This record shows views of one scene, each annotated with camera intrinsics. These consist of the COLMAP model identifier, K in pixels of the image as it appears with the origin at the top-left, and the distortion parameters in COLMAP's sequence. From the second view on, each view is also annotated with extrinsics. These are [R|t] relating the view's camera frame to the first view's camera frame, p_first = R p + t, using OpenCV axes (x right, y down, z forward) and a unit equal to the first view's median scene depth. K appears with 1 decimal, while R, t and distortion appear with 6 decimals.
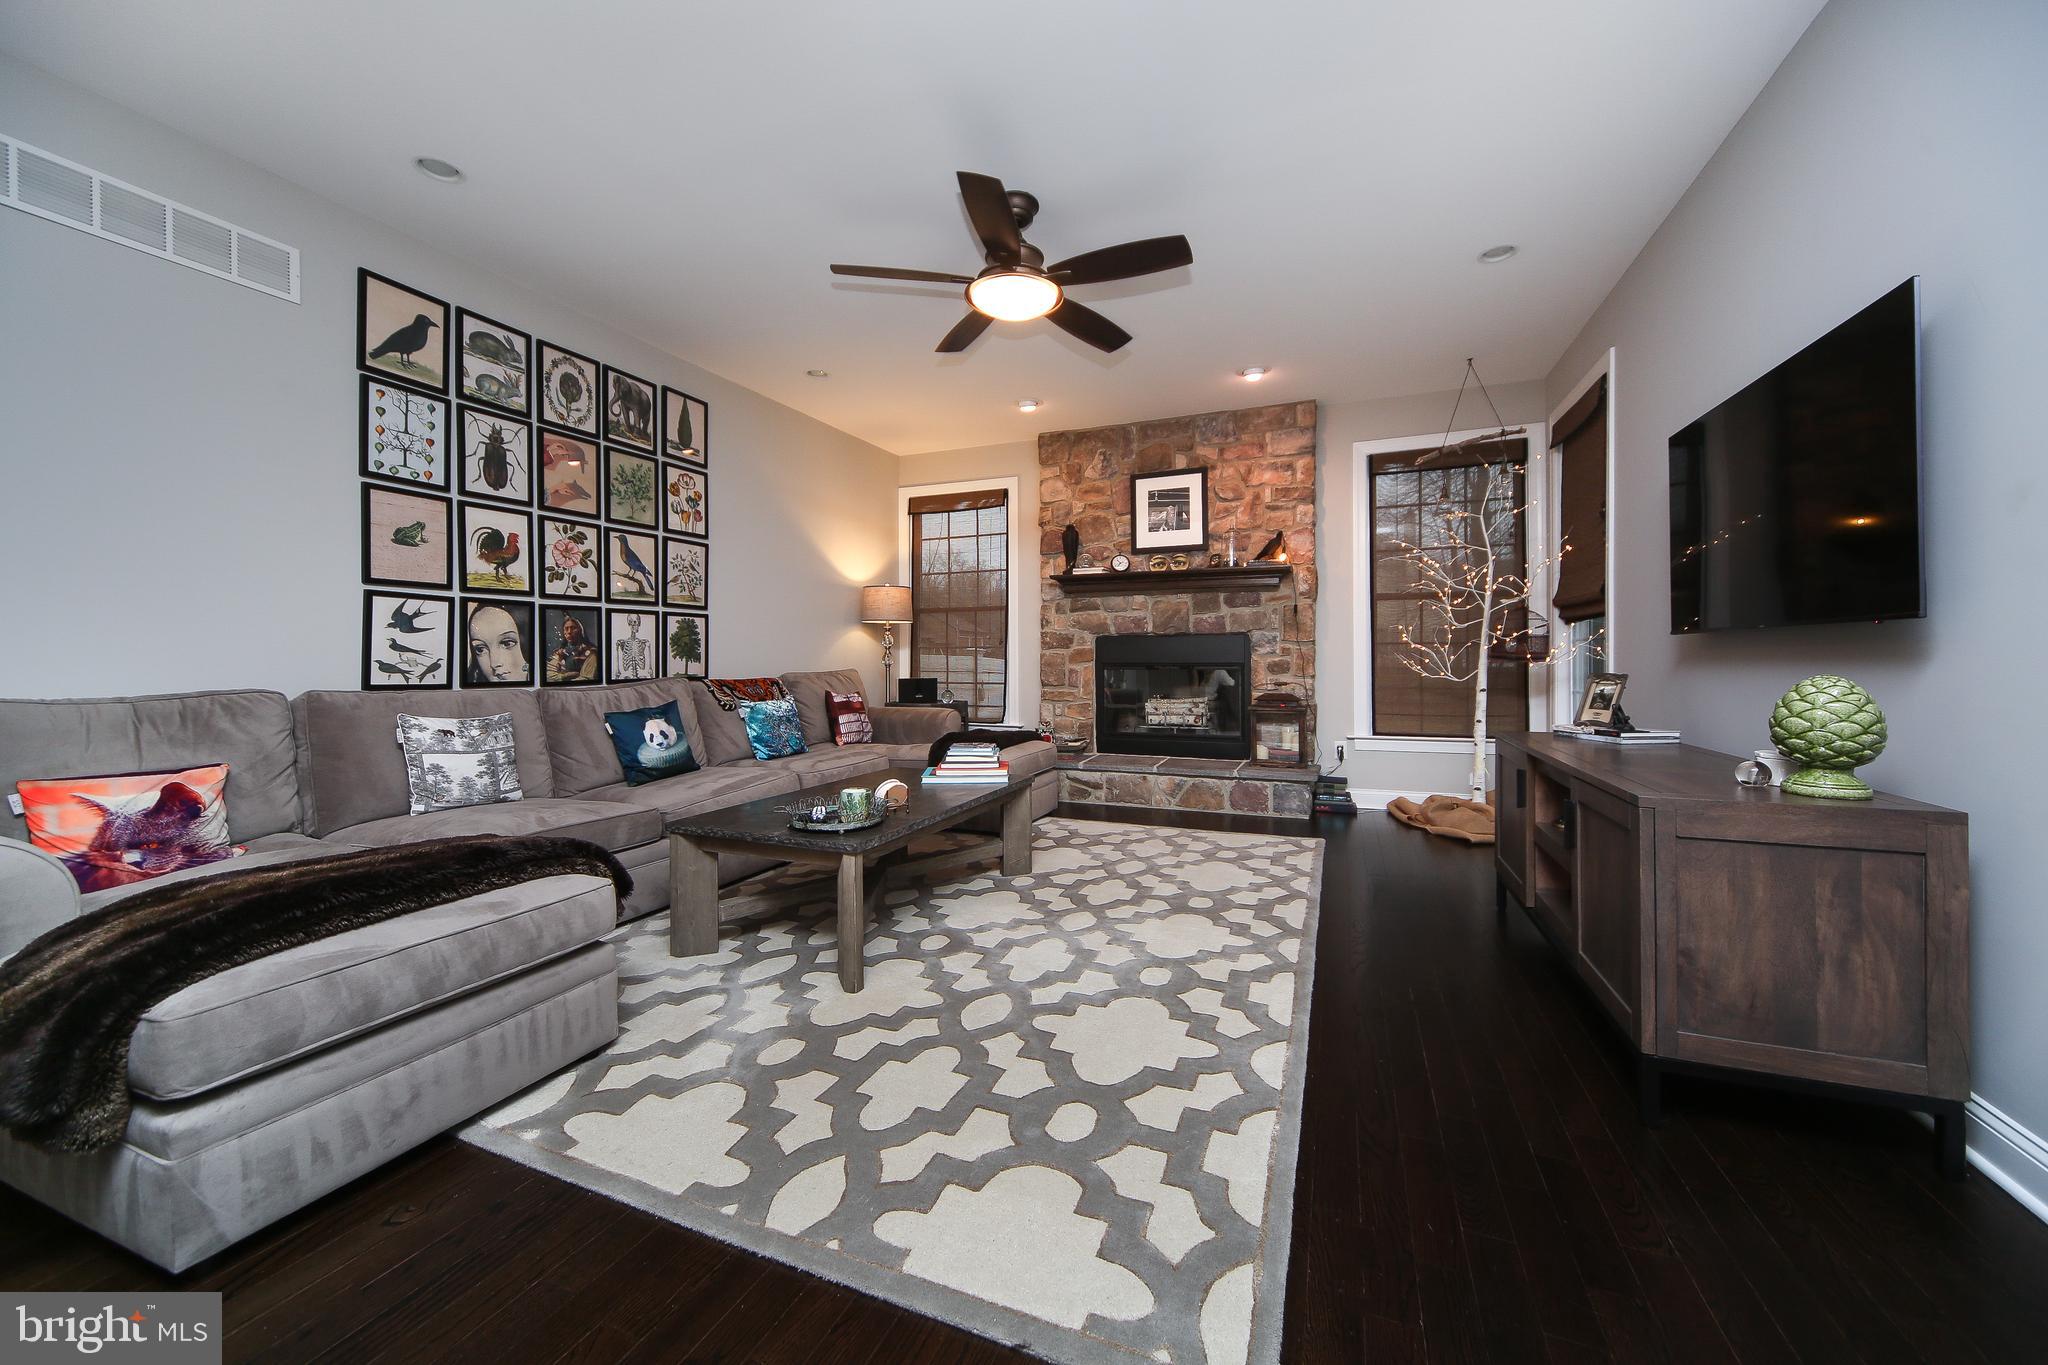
lens RADIAL K [[746.4, 0, 1030.5], [0, 746.4, 673.0], [0, 0, 1]] dist [-0.002490, -0.000034]
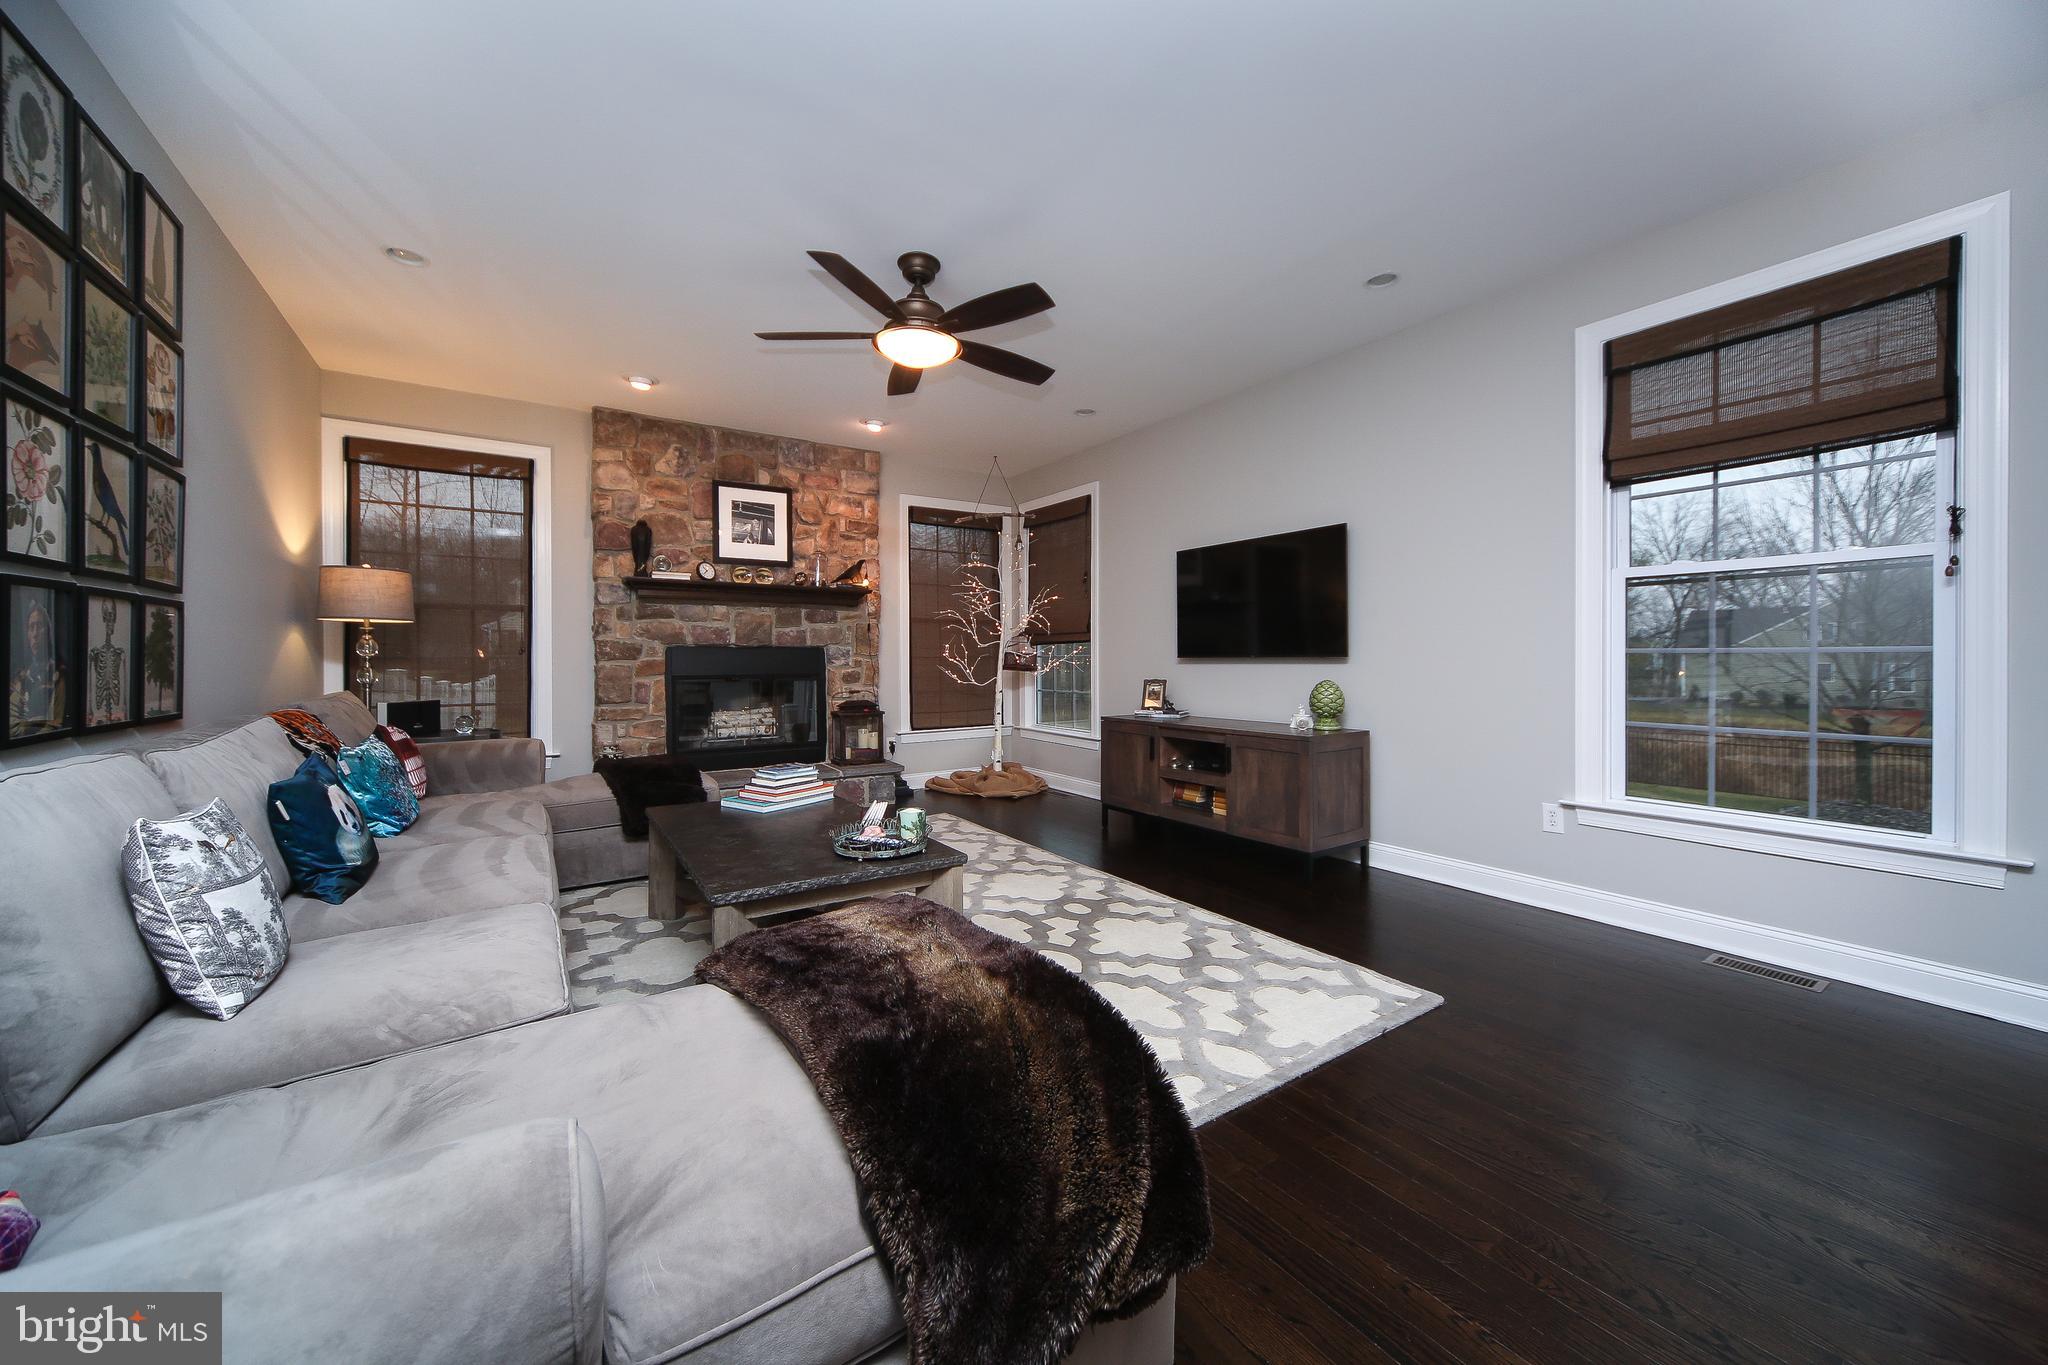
lens RADIAL K [[732.4, 0, 1031.9], [0, 732.4, 678.4], [0, 0, 1]] dist [-0.000159, 0.000217]
pose [[0.566745, -0.018829, 0.823678, -0.431827], [0.017627, 0.999787, 0.010726, -0.013341], [-0.823704, 0.008440, 0.566957, 0.134893]]
